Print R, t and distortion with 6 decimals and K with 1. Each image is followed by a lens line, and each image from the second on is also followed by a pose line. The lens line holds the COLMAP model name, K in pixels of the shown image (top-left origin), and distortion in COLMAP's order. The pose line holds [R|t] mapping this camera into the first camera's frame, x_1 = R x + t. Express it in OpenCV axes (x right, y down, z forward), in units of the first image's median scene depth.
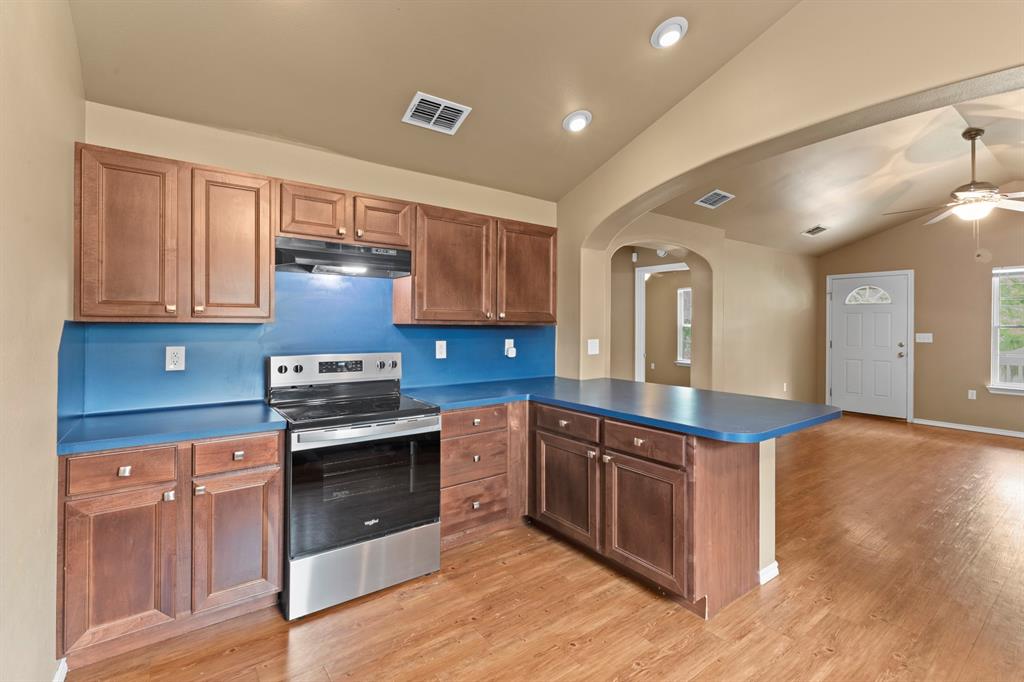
lens RADIAL K [[459.2, 0, 512.0], [0, 459.2, 325.2], [0, 0, 1]] dist [0.001295, 0.000071]
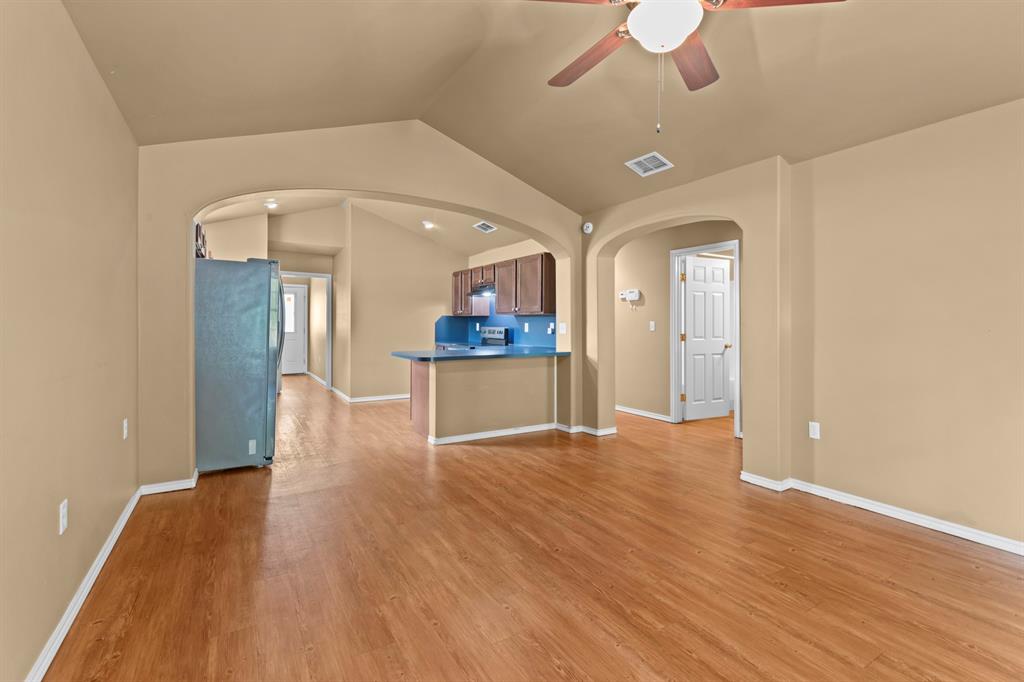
lens RADIAL K [[459.2, 0, 512.0], [0, 459.2, 325.2], [0, 0, 1]] dist [0.001295, 0.000071]
pose [[-0.085937, 0.001328, -0.996300, 0.960011], [0.002533, 0.999996, 0.001114, 0.021736], [0.996297, -0.002428, -0.085940, 0.595267]]
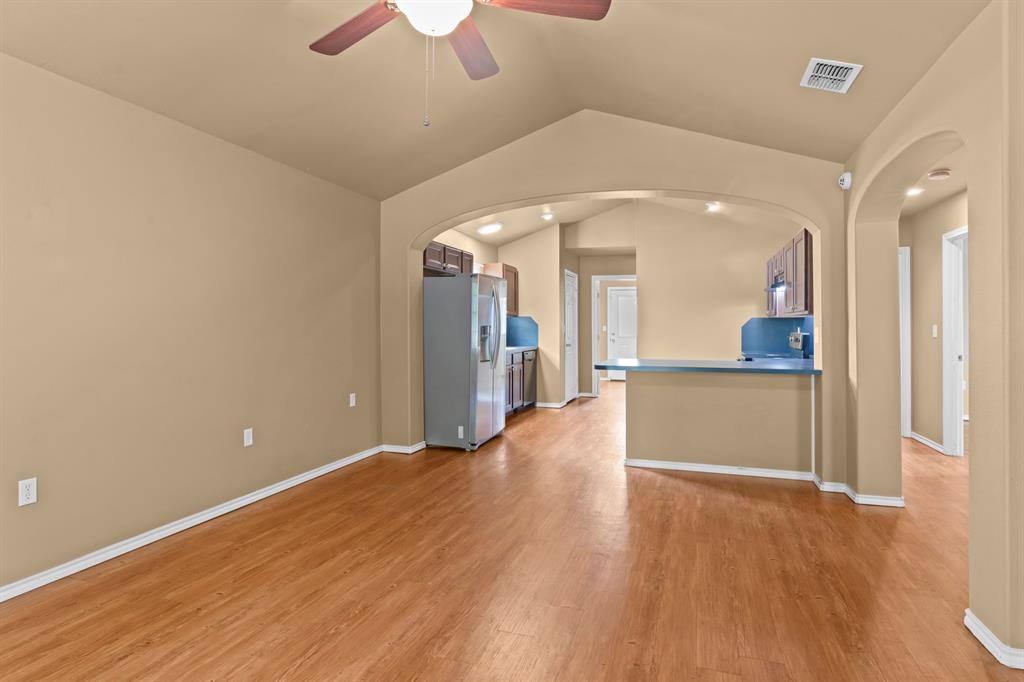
lens RADIAL K [[546.2, 0, 516.1], [0, 546.2, 327.7], [0, 0, 1]] dist [0.001336, -0.000129]
pose [[-0.813286, -0.000599, -0.581863, 0.812087], [0.002030, 0.999990, -0.003866, 0.022084], [0.581860, -0.004326, -0.813277, 0.952318]]
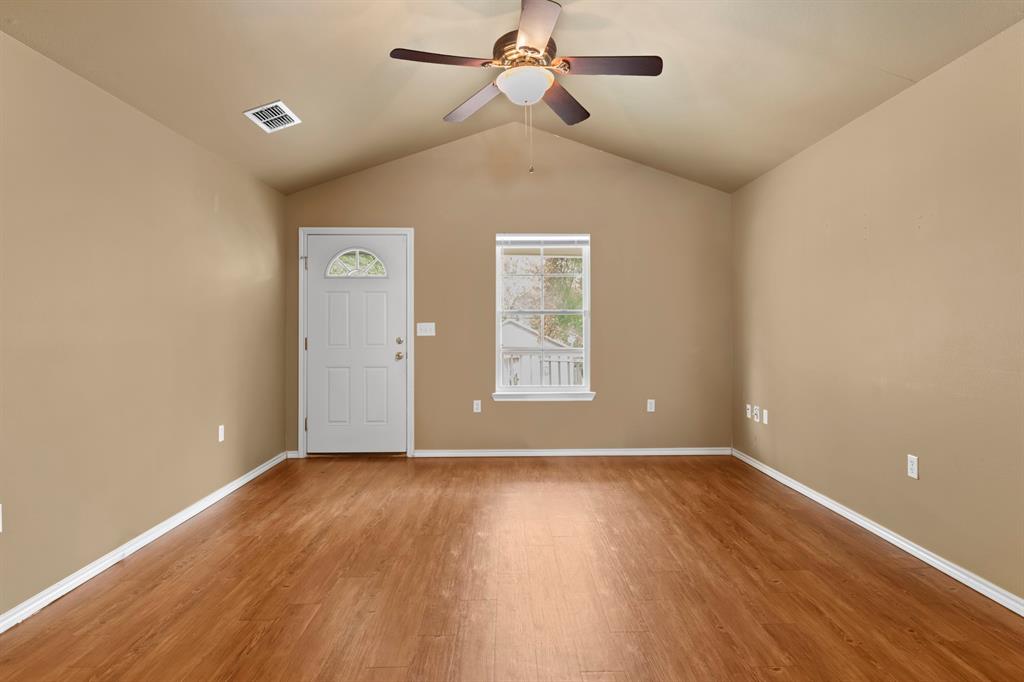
lens RADIAL K [[546.2, 0, 516.1], [0, 546.2, 327.7], [0, 0, 1]] dist [0.001336, -0.000129]
pose [[0.574025, -0.006220, 0.818814, 0.312218], [0.003550, 0.999981, 0.005108, 0.021423], [-0.818830, -0.000025, 0.574036, 0.427463]]
